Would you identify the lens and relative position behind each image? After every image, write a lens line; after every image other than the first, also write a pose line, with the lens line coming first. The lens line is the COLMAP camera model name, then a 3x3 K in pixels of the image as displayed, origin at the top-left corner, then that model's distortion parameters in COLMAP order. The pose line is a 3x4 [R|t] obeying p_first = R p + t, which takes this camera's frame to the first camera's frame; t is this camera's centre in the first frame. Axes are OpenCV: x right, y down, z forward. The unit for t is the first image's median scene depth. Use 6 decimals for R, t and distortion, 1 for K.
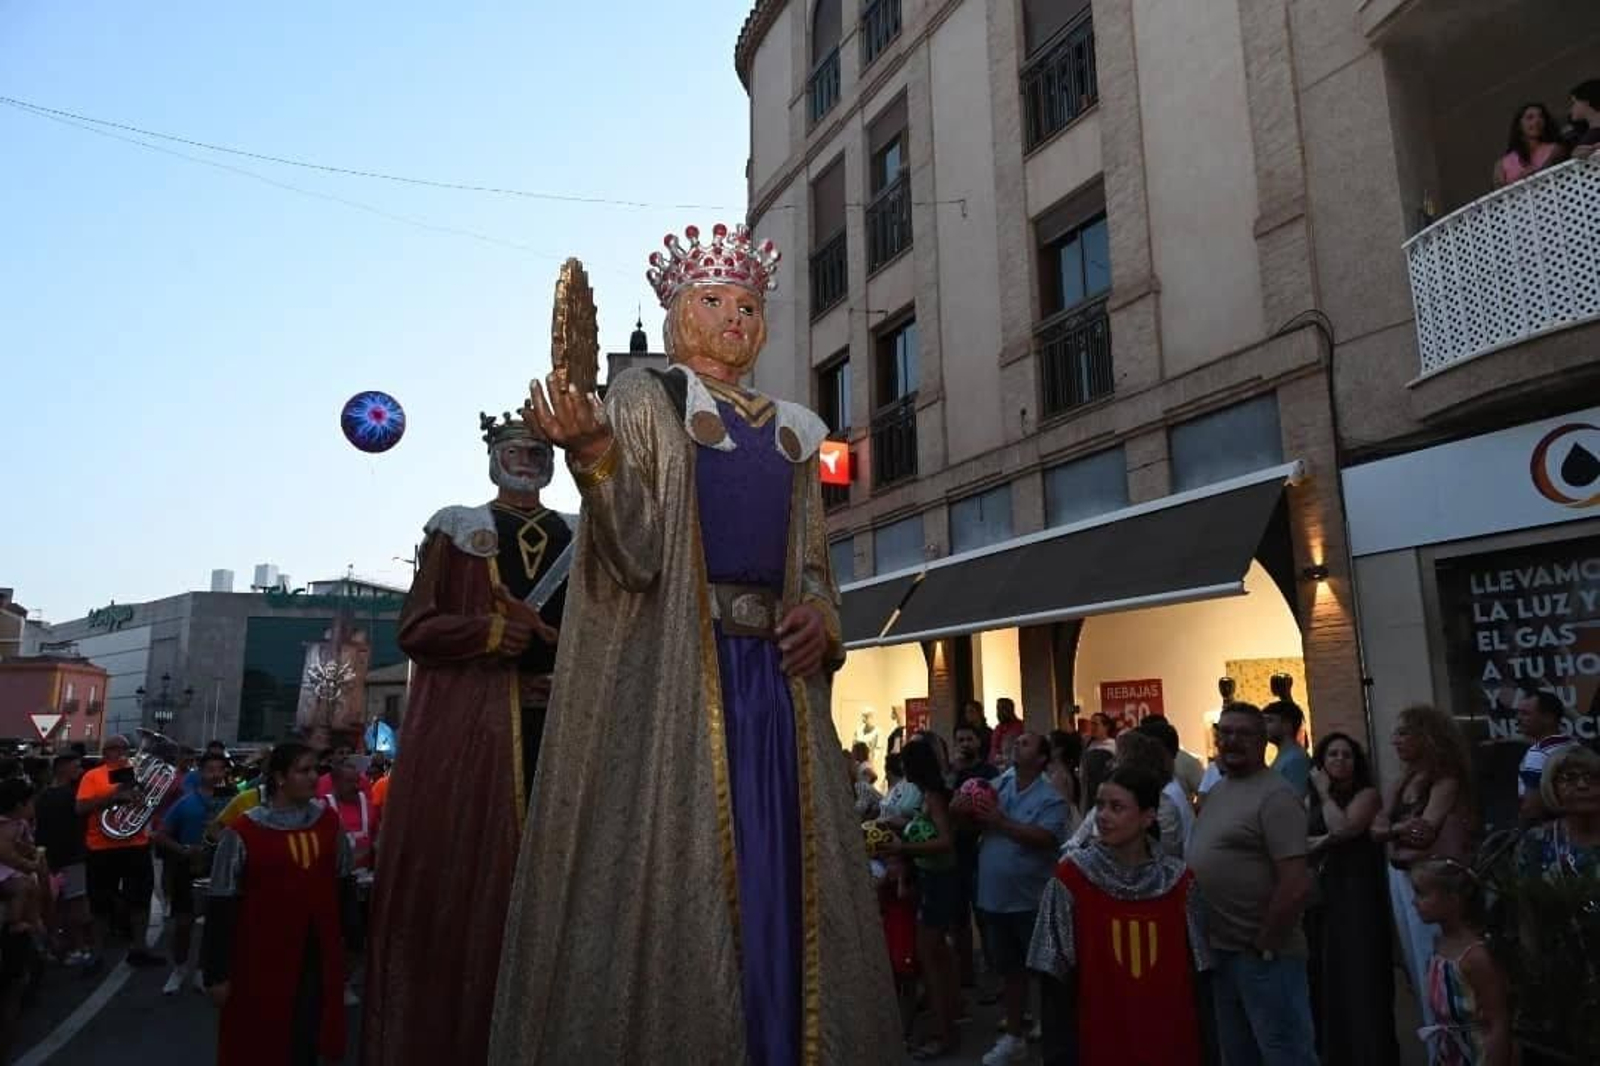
lens RADIAL K [[1058.7, 0, 800.0], [0, 1058.7, 533.0], [0, 0, 1]] dist [-0.002171, -0.003044]
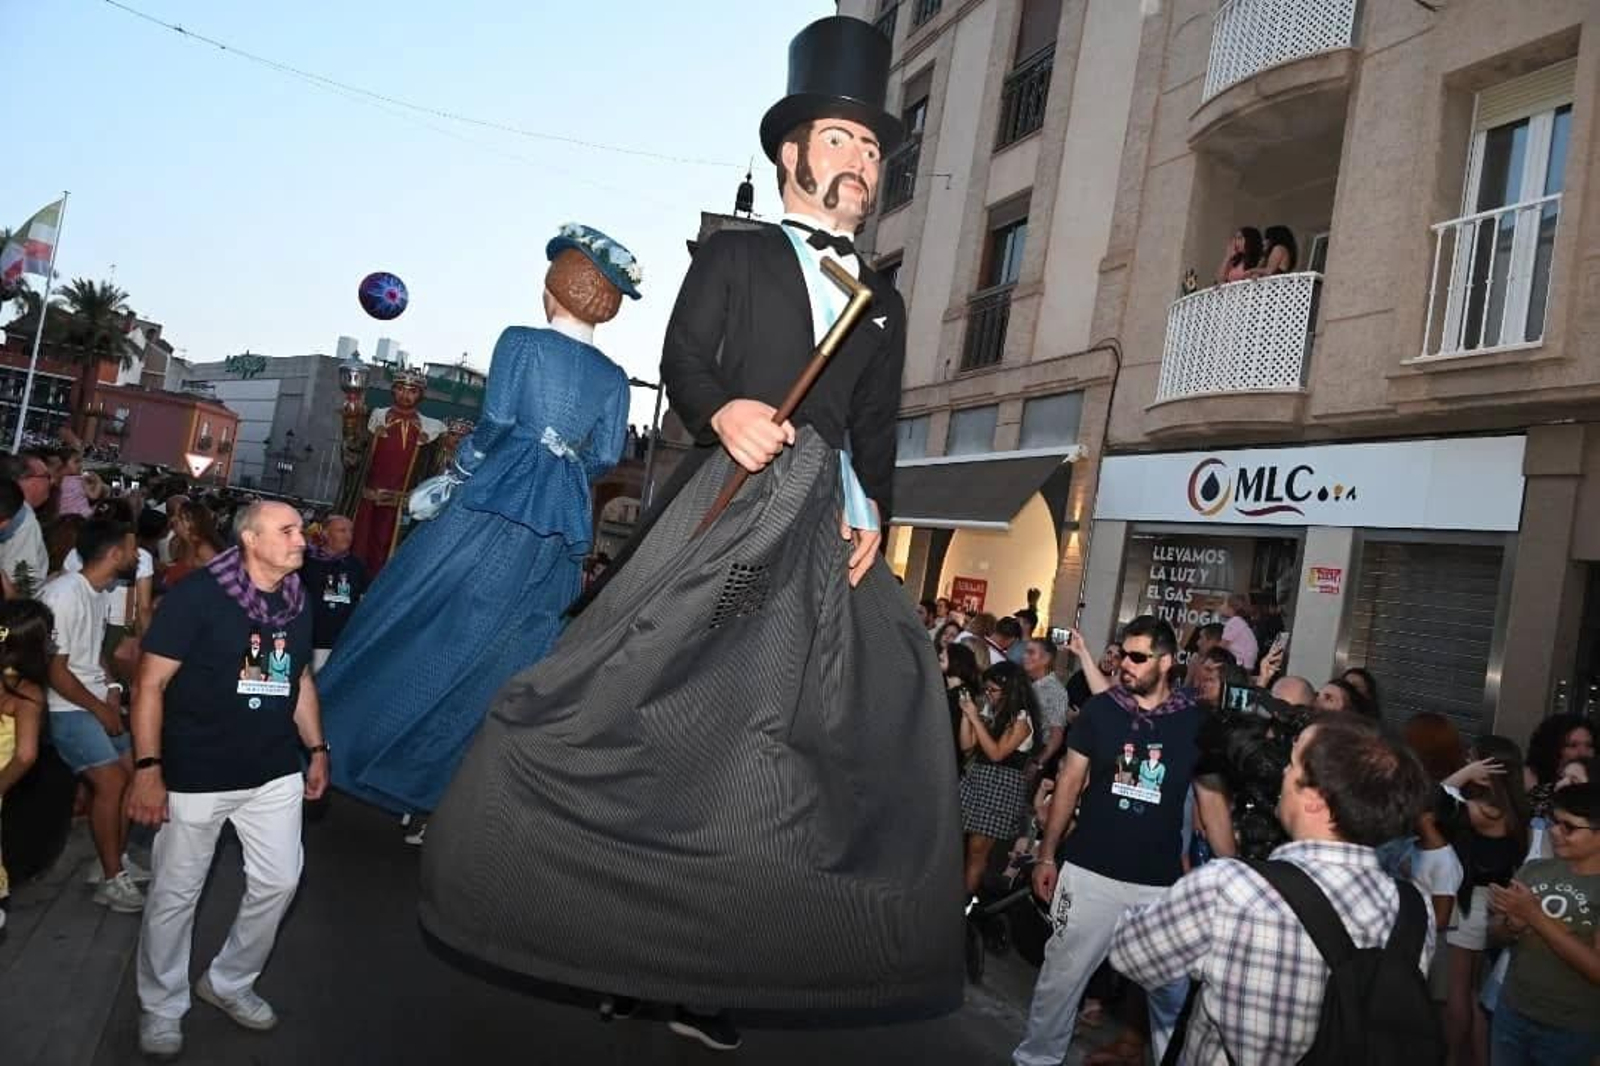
lens RADIAL K [[1058.7, 0, 800.0], [0, 1058.7, 533.0], [0, 0, 1]] dist [-0.002171, -0.003044]
pose [[0.981659, 0.174327, -0.077169, 0.181581], [-0.161519, 0.975540, 0.149110, -0.079578], [0.101275, -0.133911, 0.985805, -0.330126]]
